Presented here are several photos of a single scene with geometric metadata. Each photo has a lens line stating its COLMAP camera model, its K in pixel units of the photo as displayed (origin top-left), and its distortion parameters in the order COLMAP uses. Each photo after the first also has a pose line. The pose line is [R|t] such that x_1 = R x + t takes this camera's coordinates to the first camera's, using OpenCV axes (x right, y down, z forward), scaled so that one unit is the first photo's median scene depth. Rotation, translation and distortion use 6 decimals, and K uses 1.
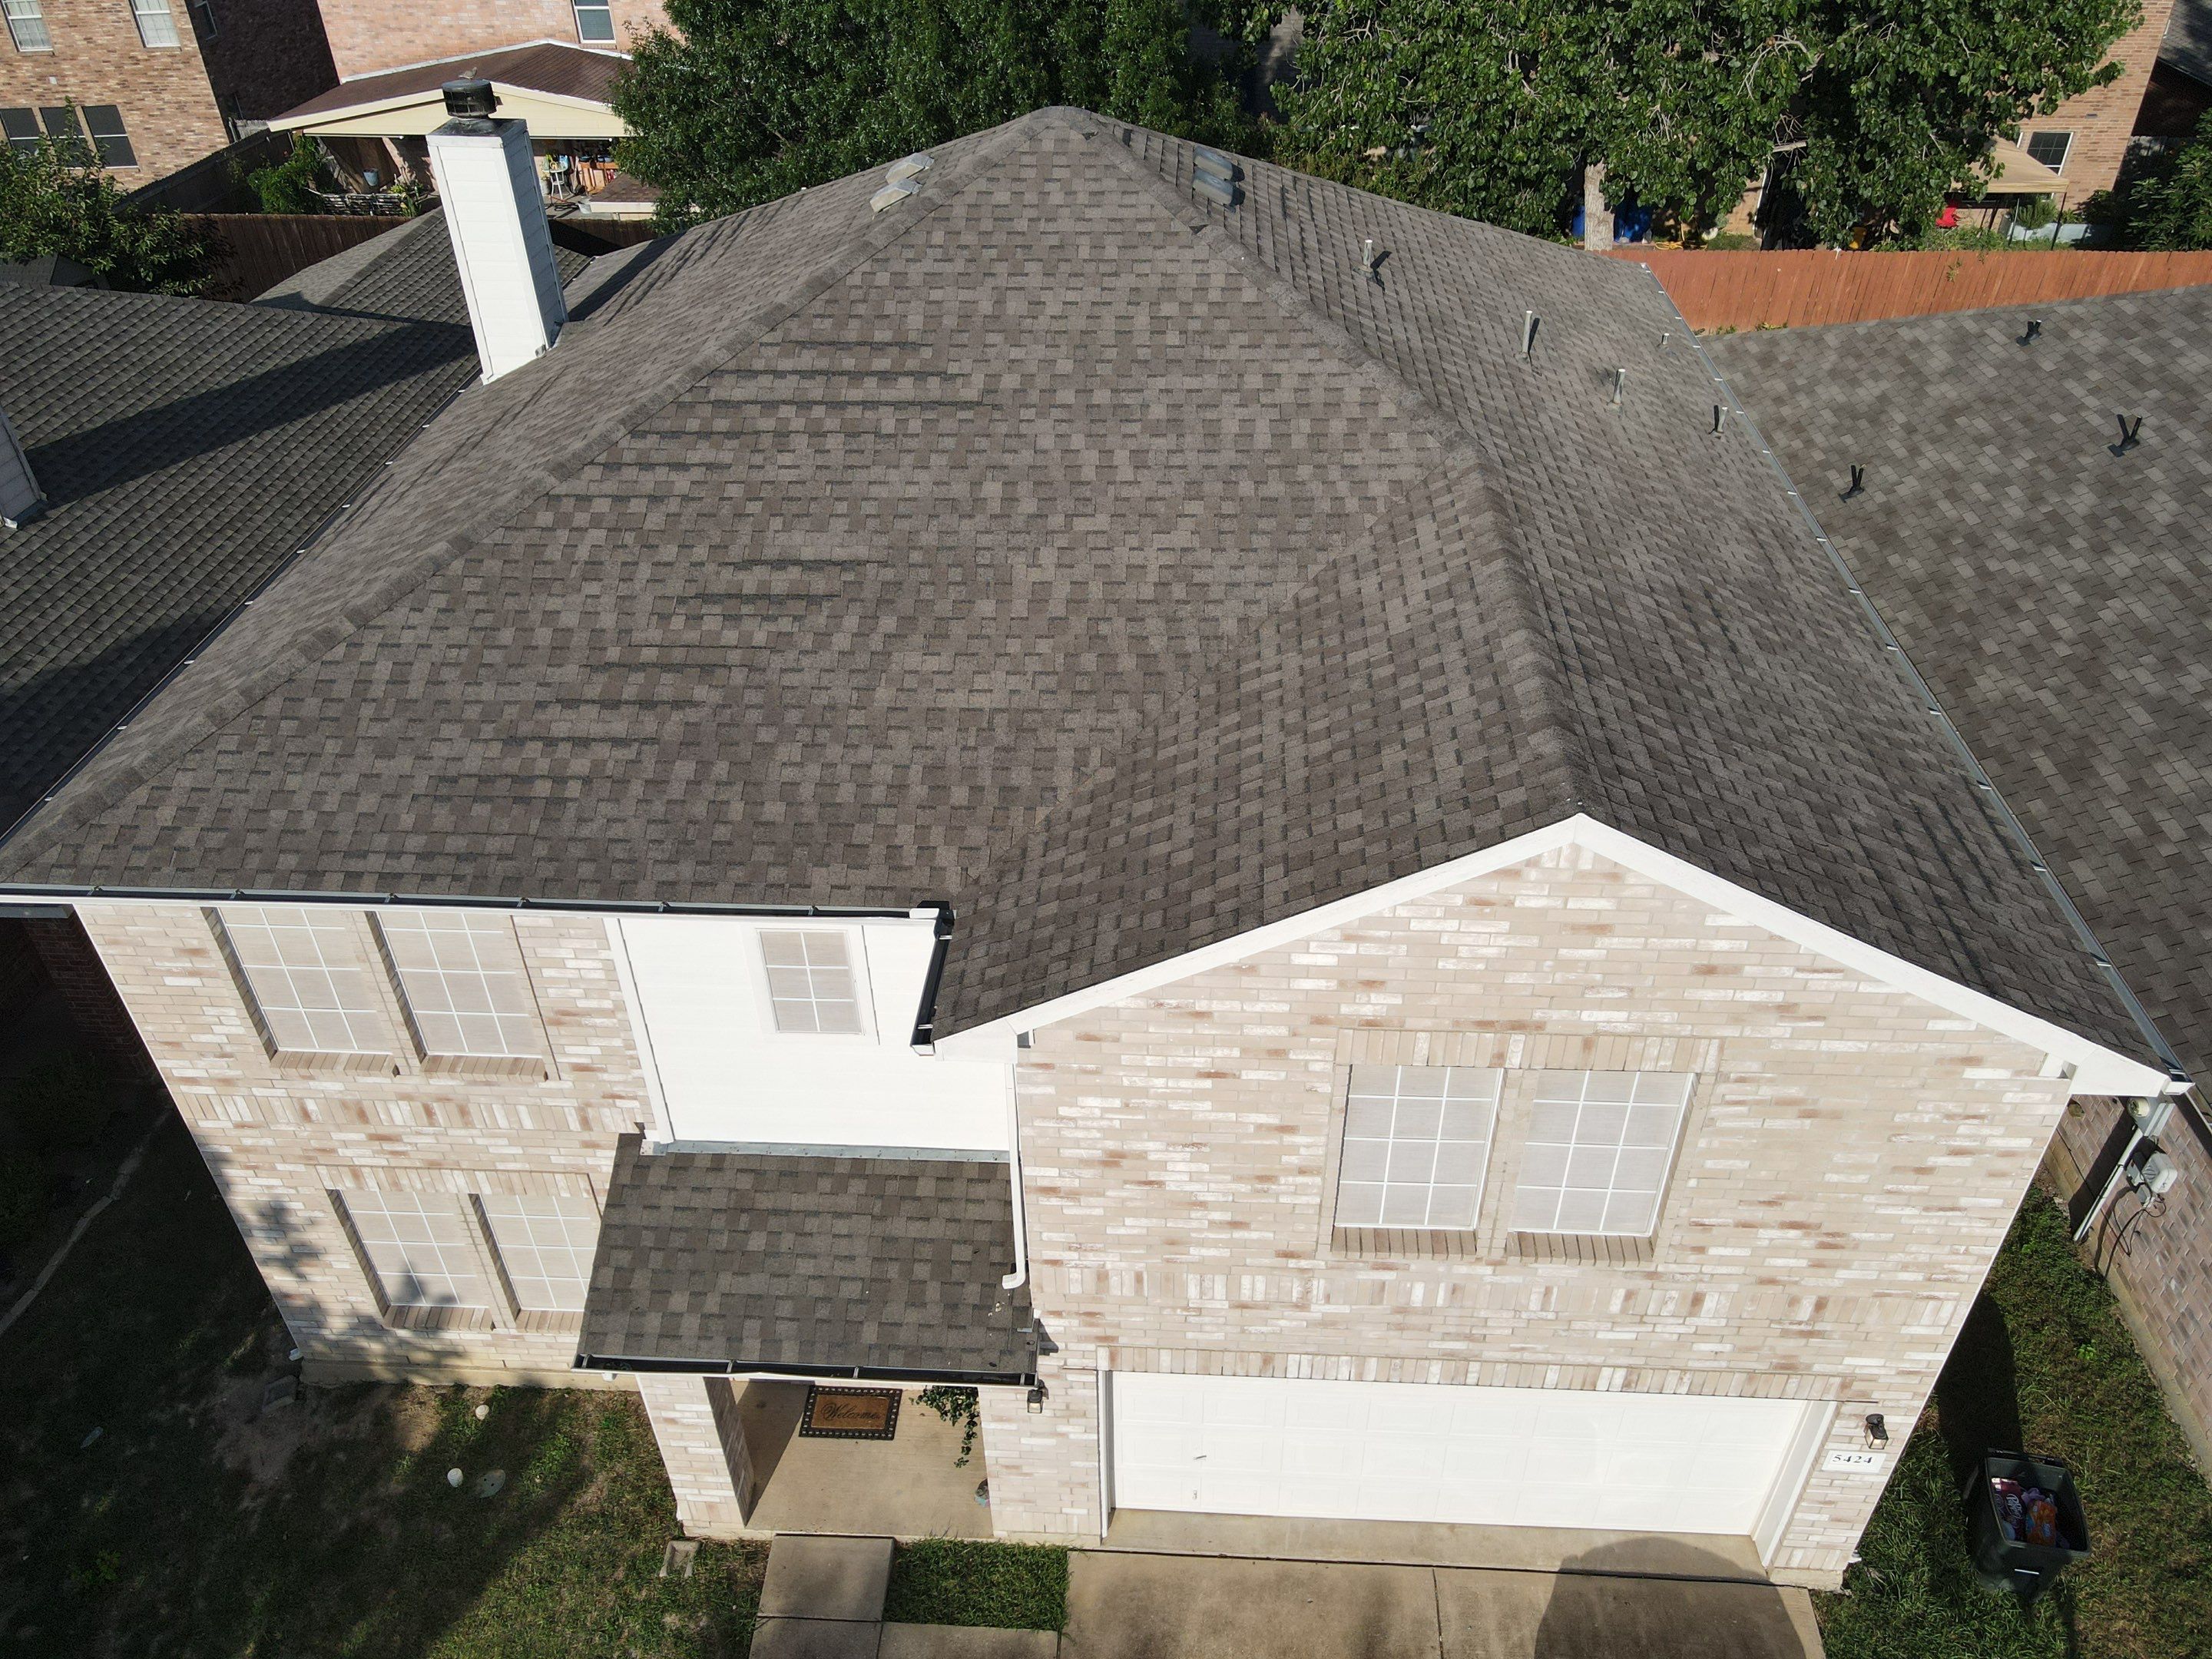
lens RADIAL K [[1611.9, 0, 1122.9], [0, 1611.9, 829.1], [0, 0, 1]] dist [0.009535, 0.000770]
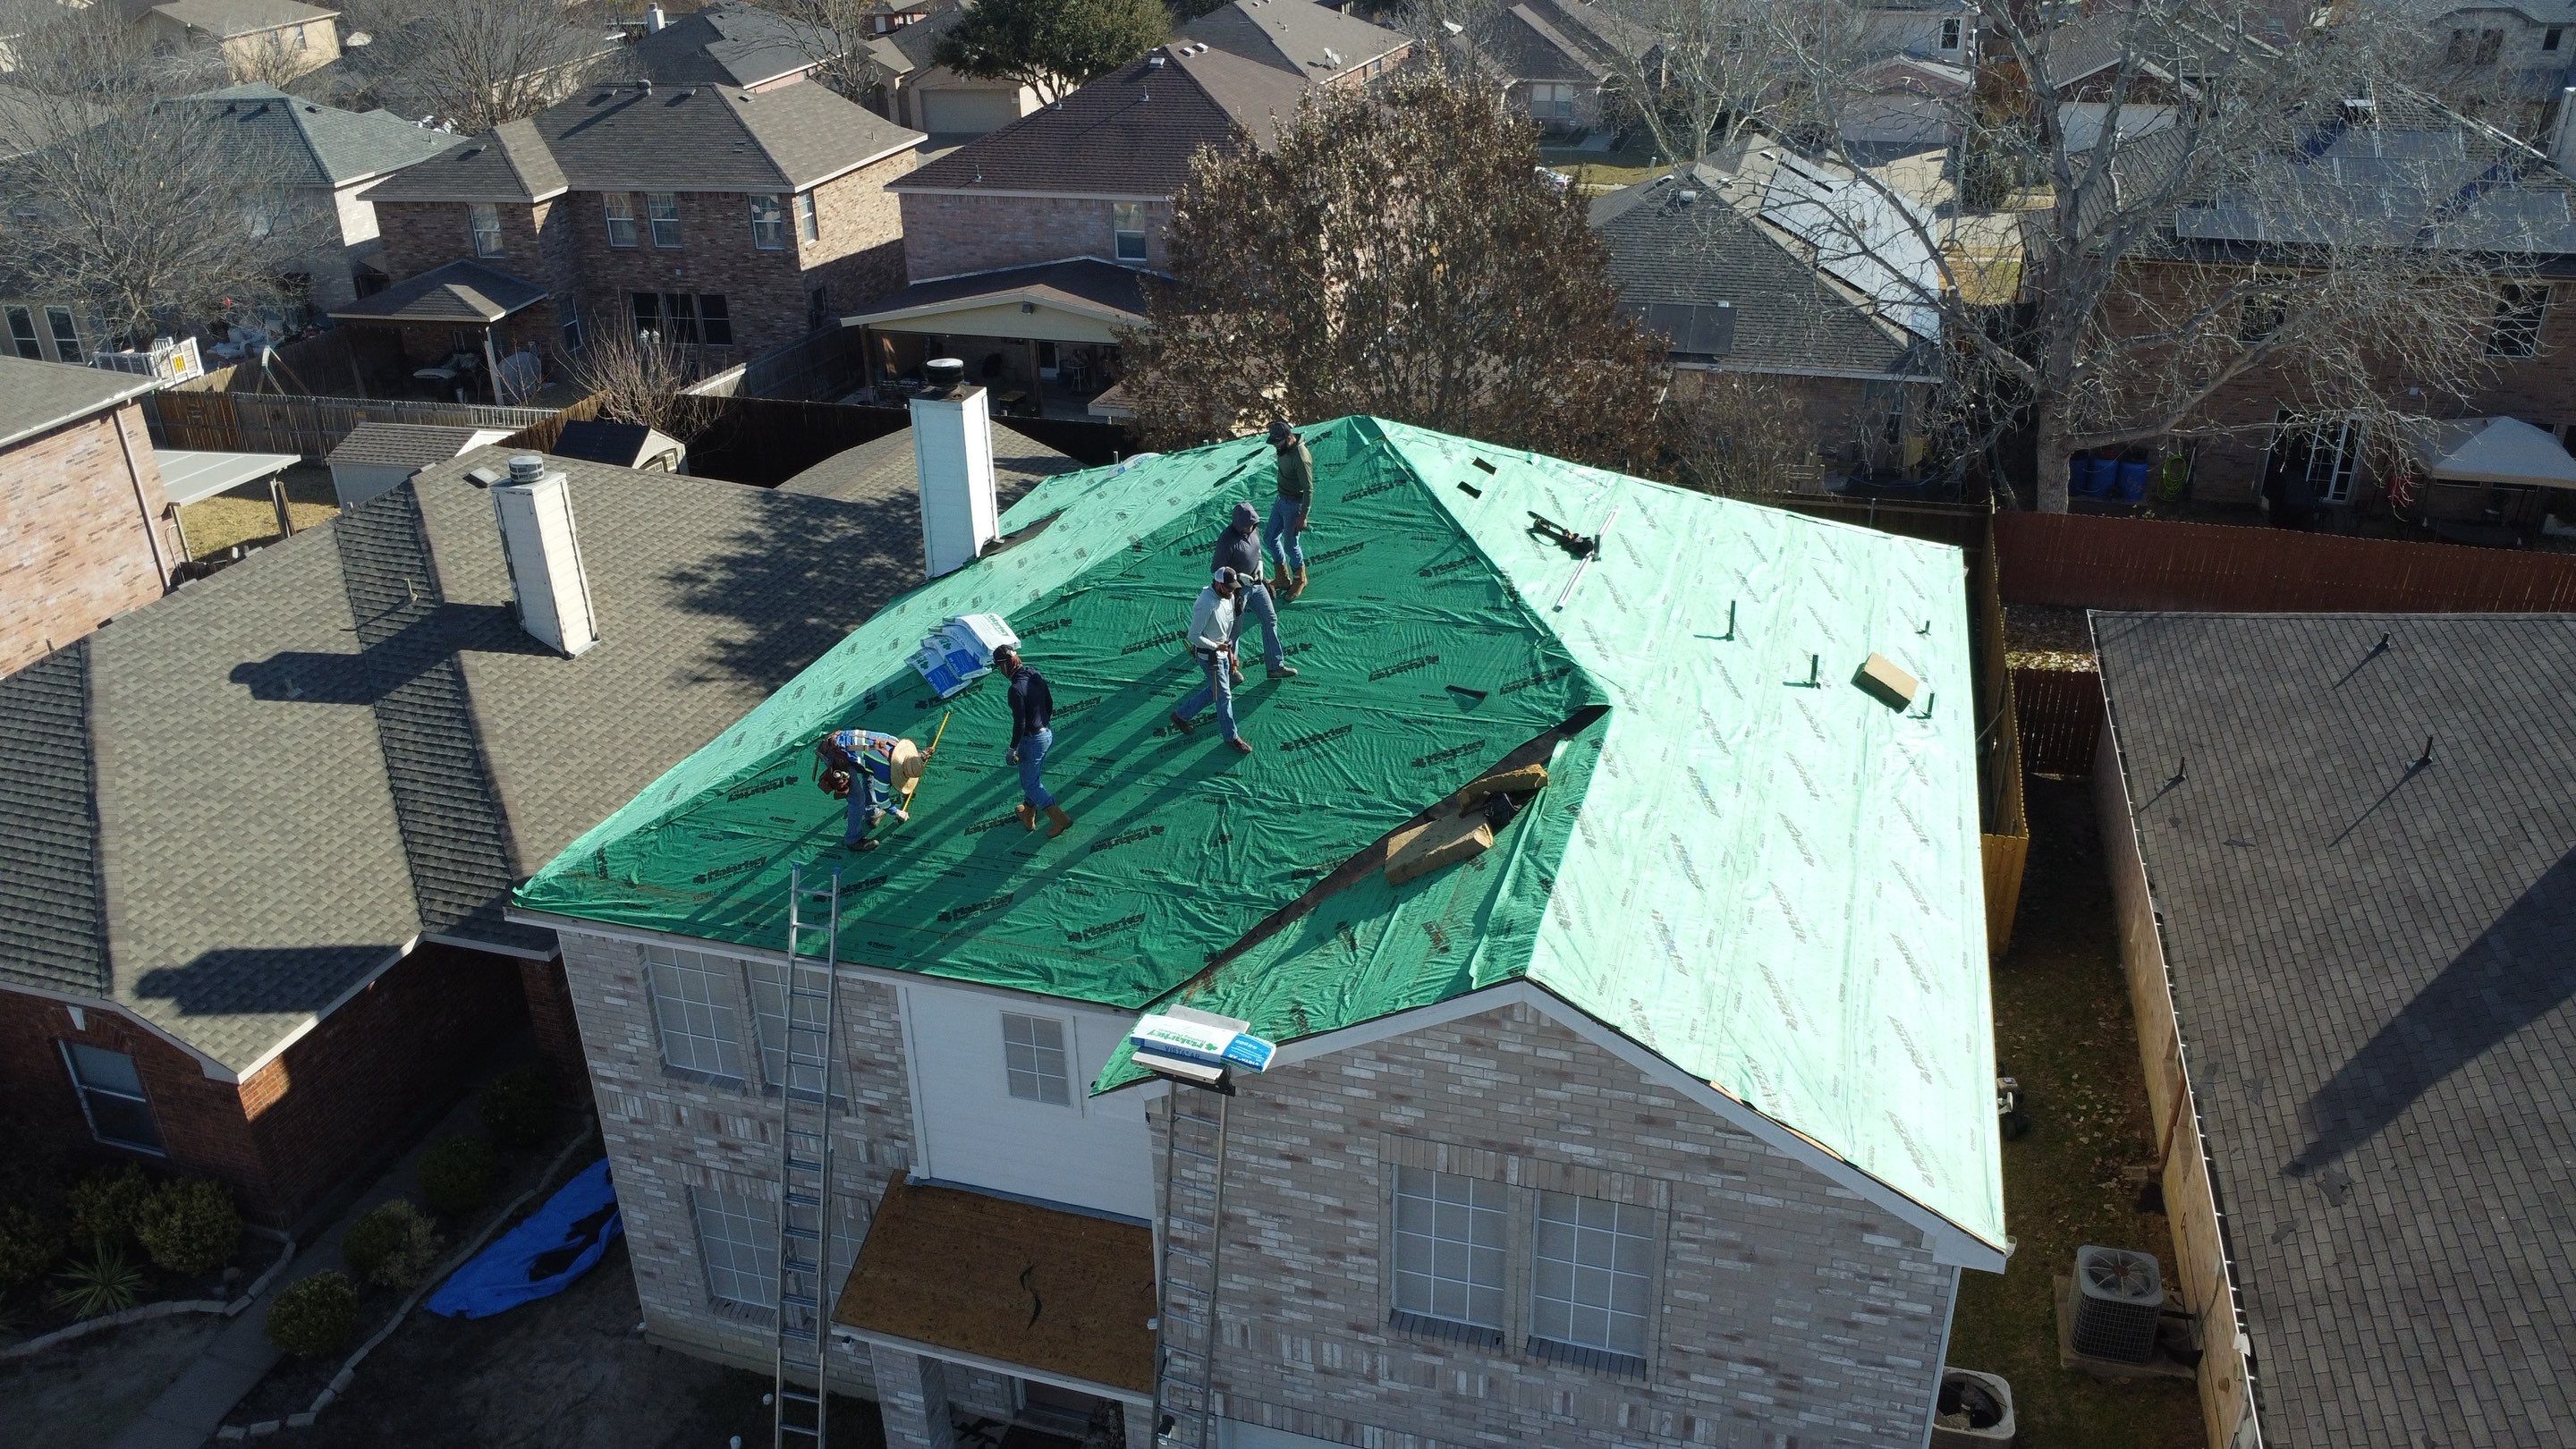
lens RADIAL K [[1859.6, 0, 1273.3], [0, 1859.6, 724.5], [0, 0, 1]] dist [-0.014636, -0.035377]
pose [[0.969381, 0.095703, -0.226144, 0.303351], [-0.135040, 0.976933, -0.165425, 0.051444], [0.205096, 0.190898, 0.959945, -0.456184]]
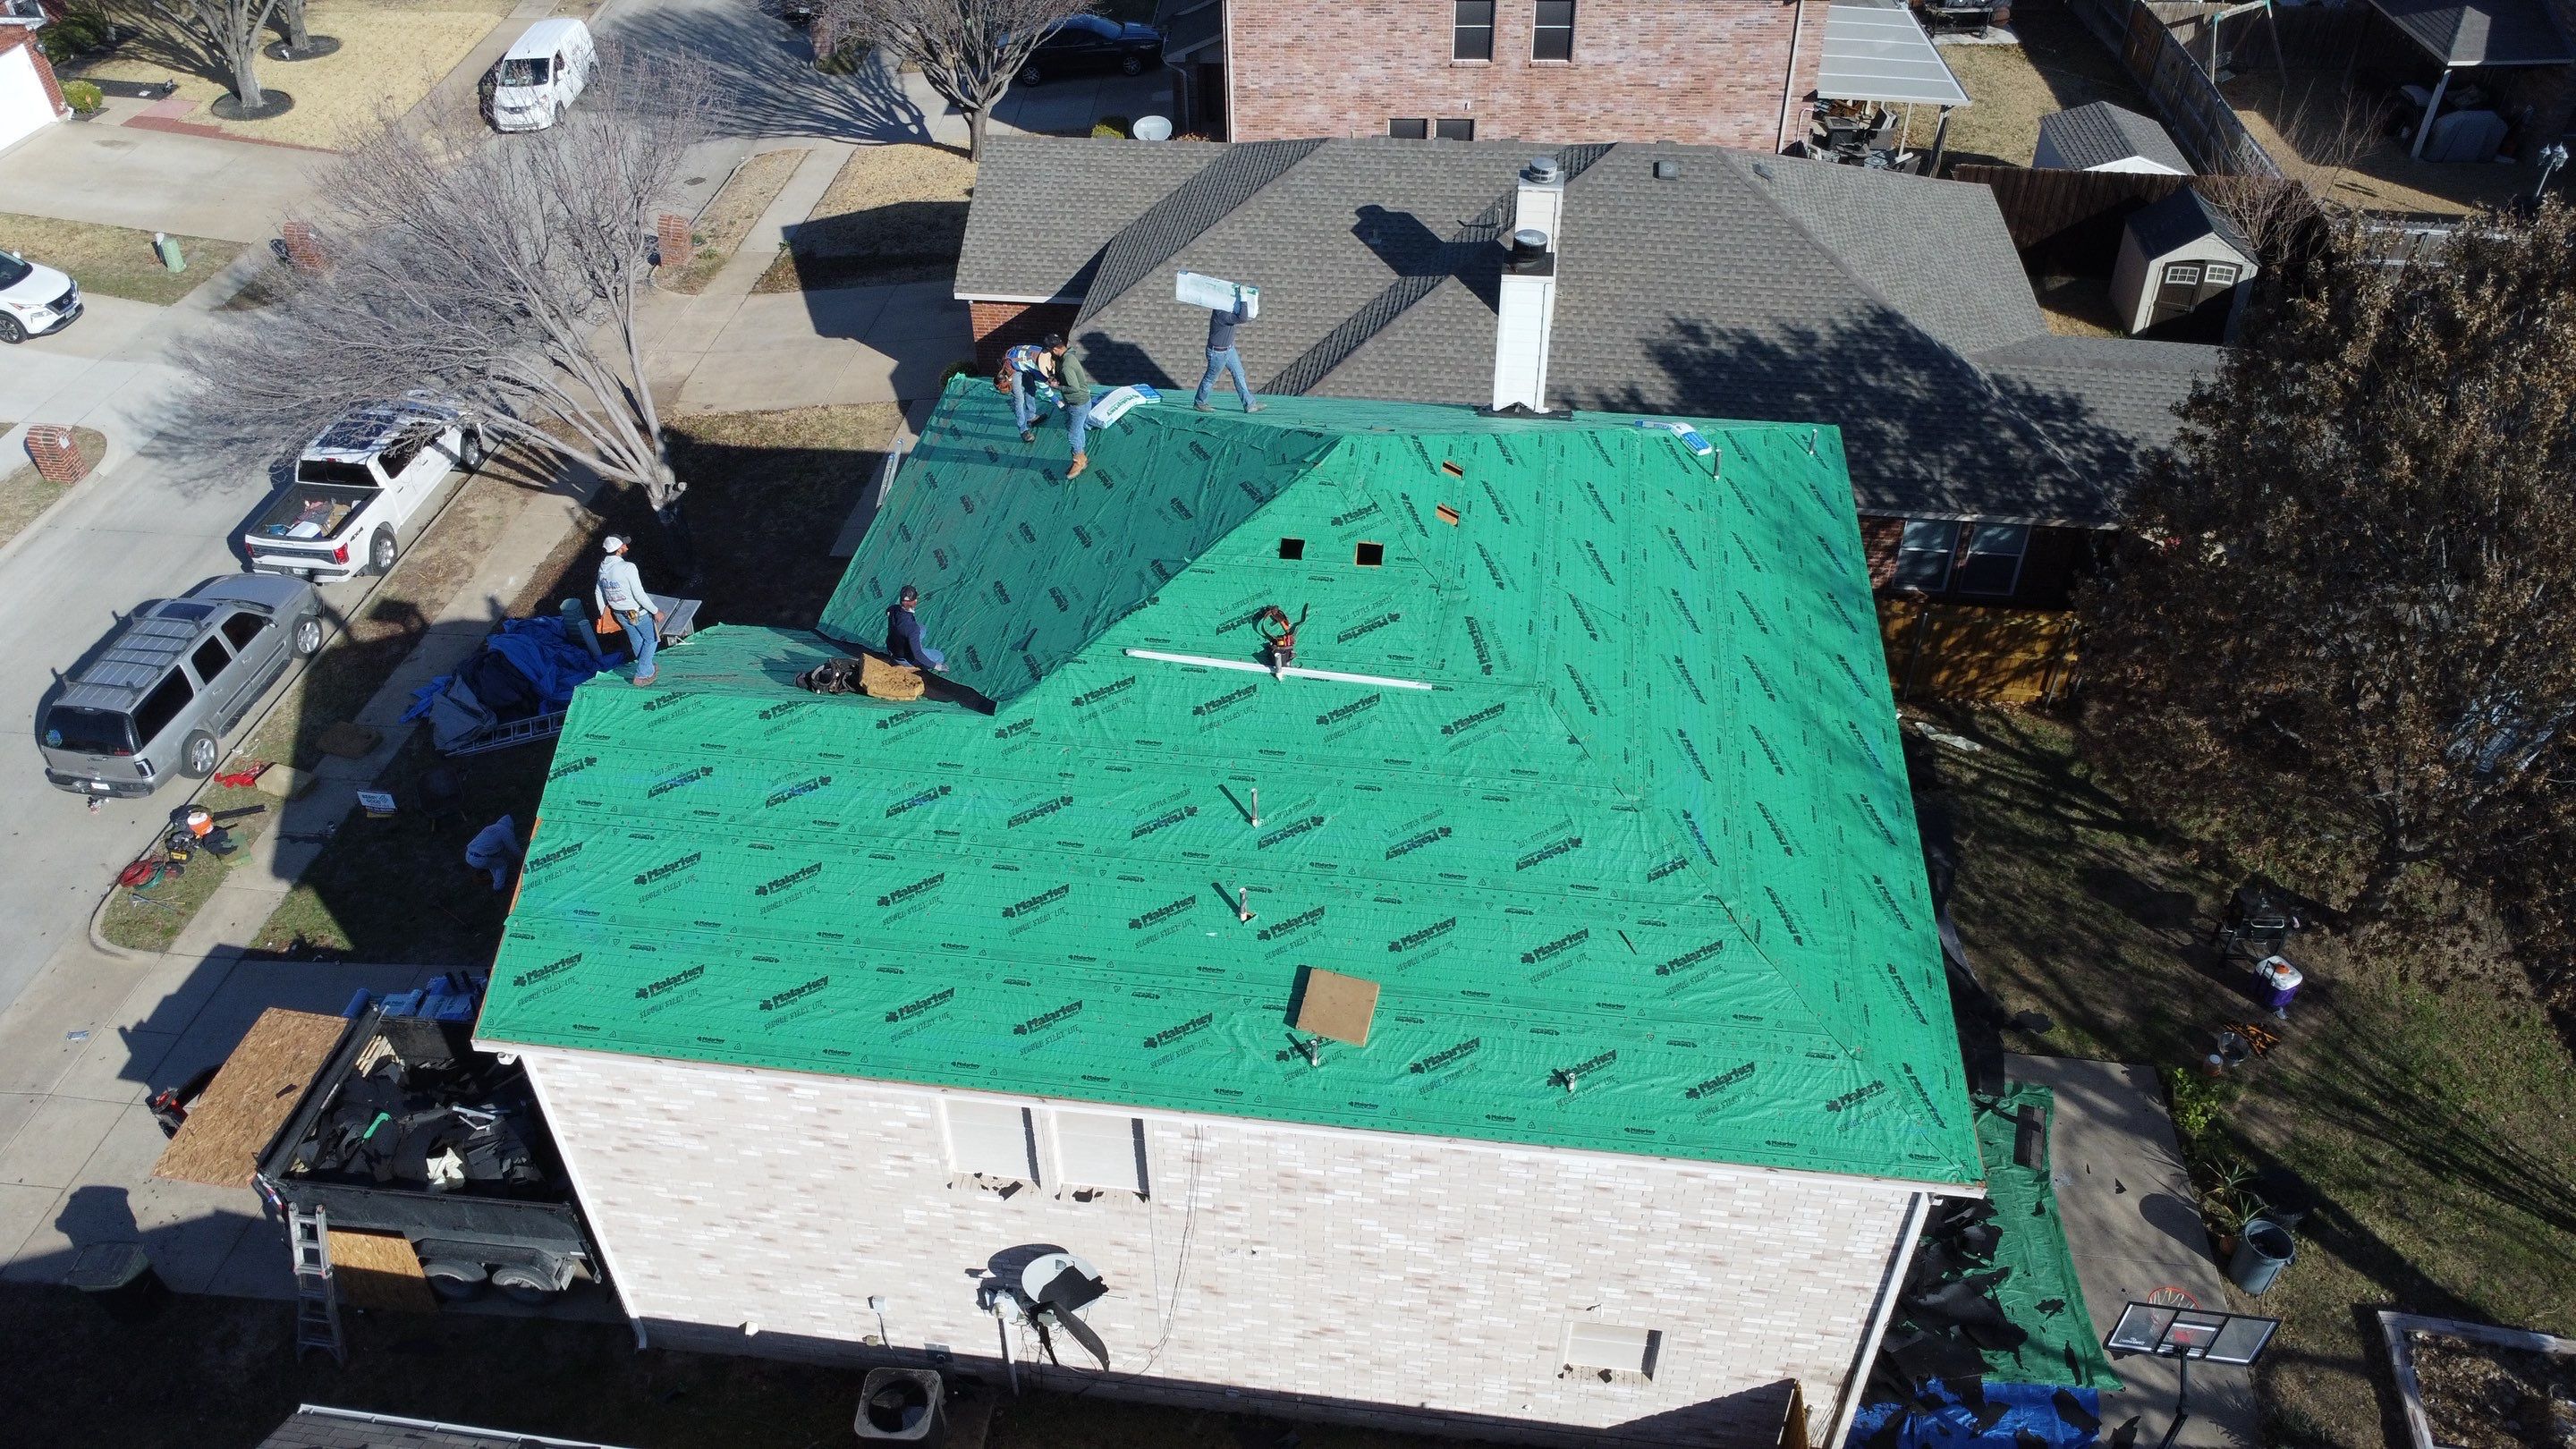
lens RADIAL K [[1859.6, 0, 1288.4], [0, 1859.6, 728.5], [0, 0, 1]] dist [-0.014636, -0.035377]
pose [[-0.077584, 0.643632, -0.761392, 1.523466], [-0.583063, 0.590185, 0.558317, -1.366350], [0.808714, 0.487257, 0.329490, 0.720272]]
